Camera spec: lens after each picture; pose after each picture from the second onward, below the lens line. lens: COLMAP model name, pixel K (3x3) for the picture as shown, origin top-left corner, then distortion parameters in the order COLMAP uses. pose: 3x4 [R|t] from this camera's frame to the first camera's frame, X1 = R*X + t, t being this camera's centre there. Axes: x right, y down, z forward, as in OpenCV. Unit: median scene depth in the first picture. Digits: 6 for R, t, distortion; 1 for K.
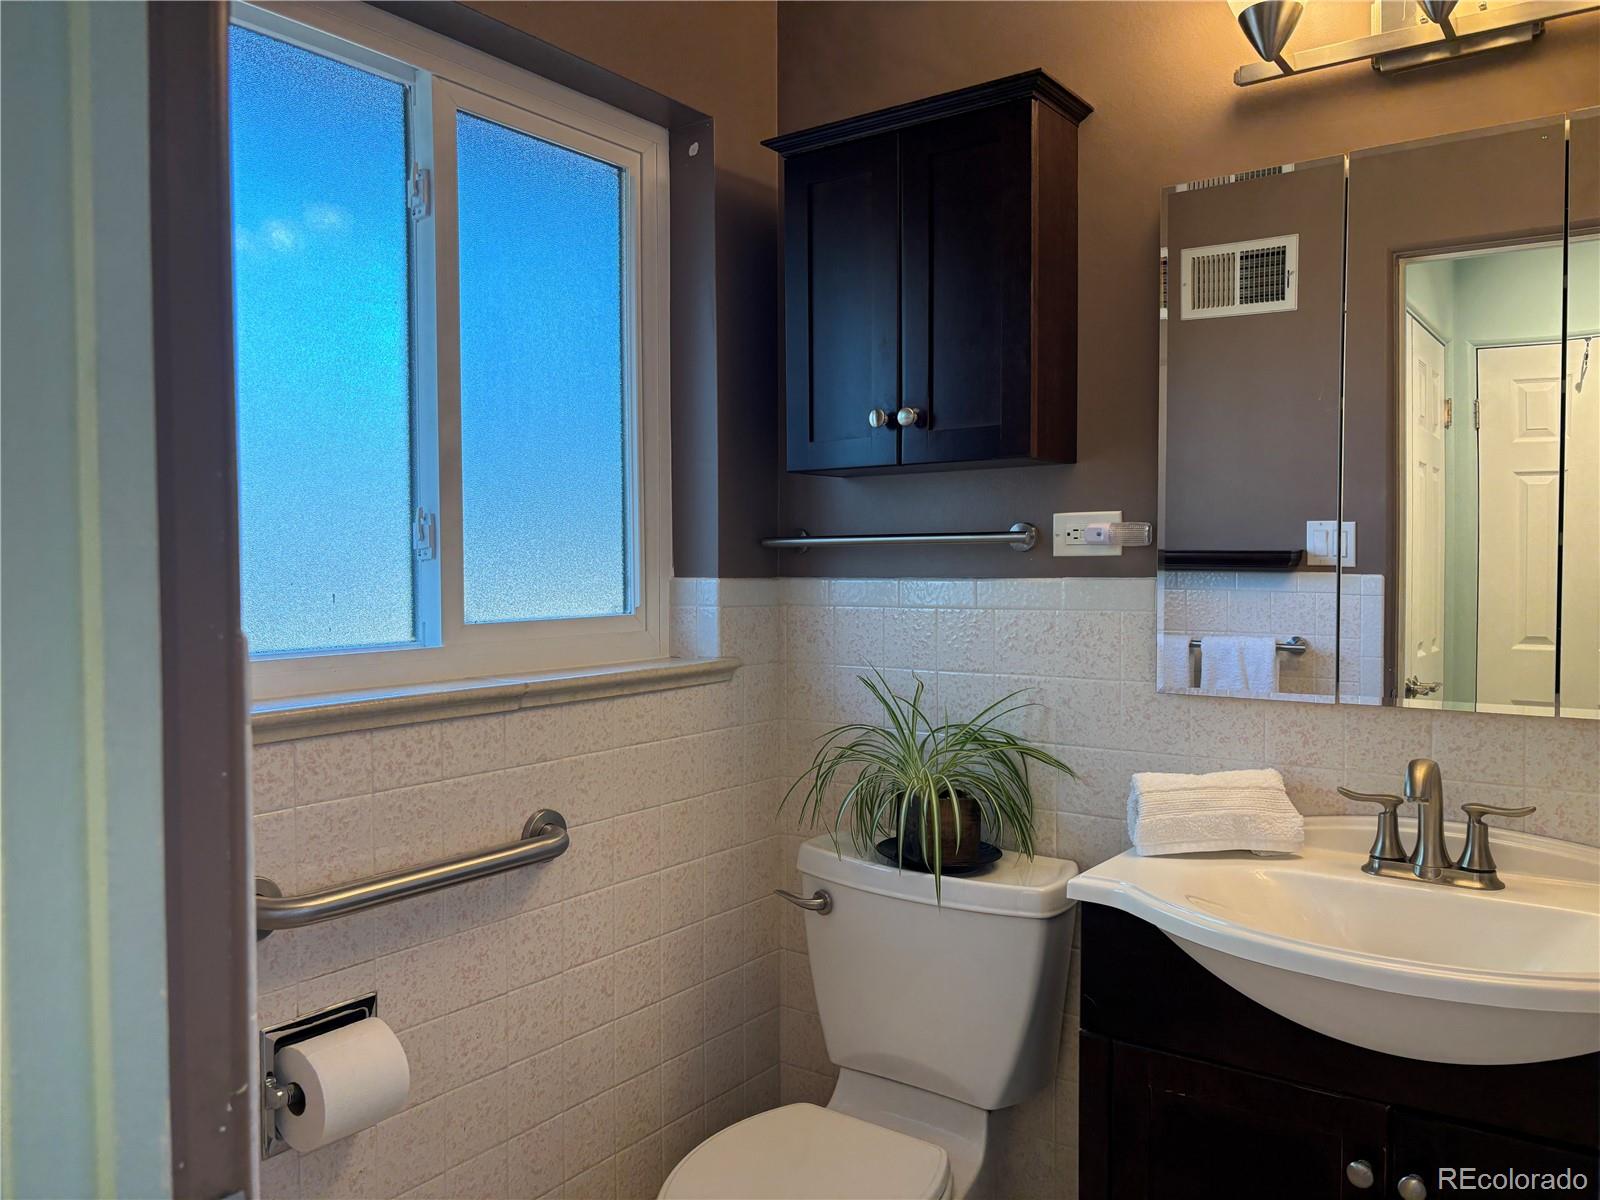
lens RADIAL K [[1213.3, 0, 809.2], [0, 1213.3, 607.3], [0, 0, 1]] dist [0.034379, -0.046157]
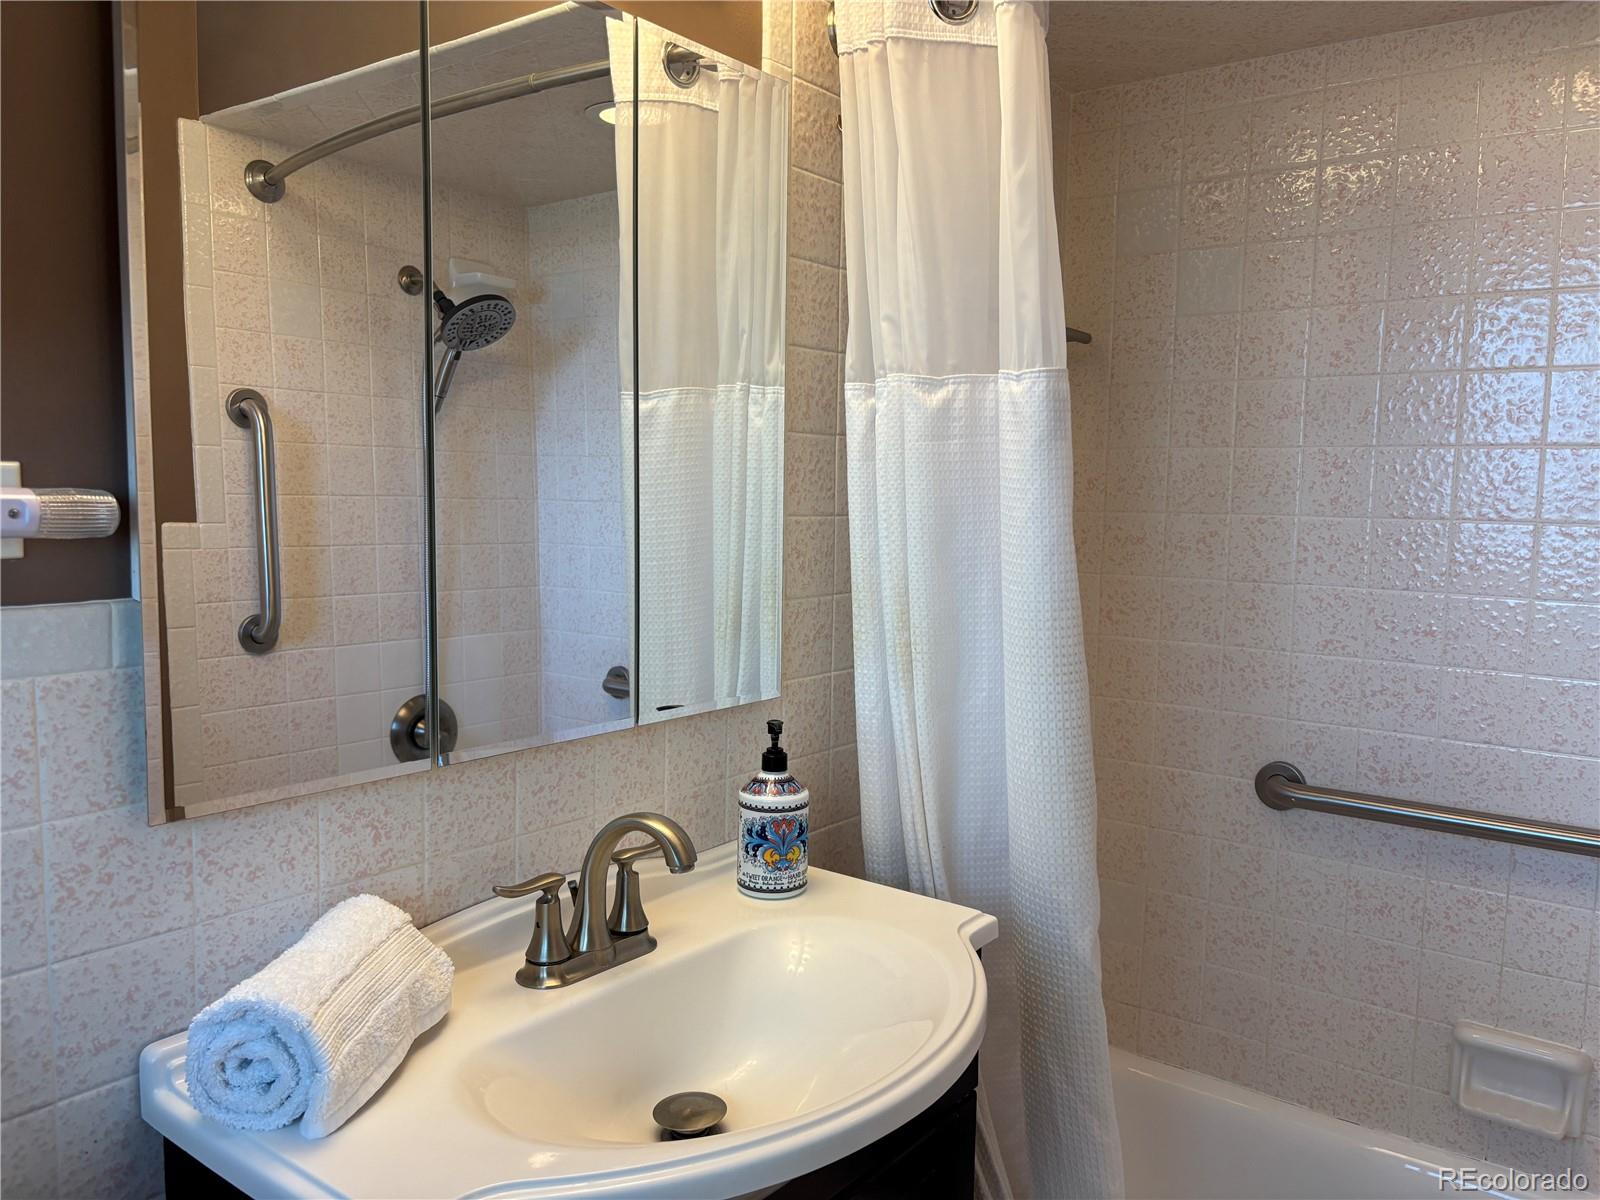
lens RADIAL K [[1213.3, 0, 809.2], [0, 1213.3, 607.3], [0, 0, 1]] dist [0.034379, -0.046157]
pose [[0.024913, -0.098624, 0.994813, -0.217566], [0.014763, 0.995050, 0.098277, -0.070720], [-0.999581, 0.012238, 0.026246, 0.748823]]
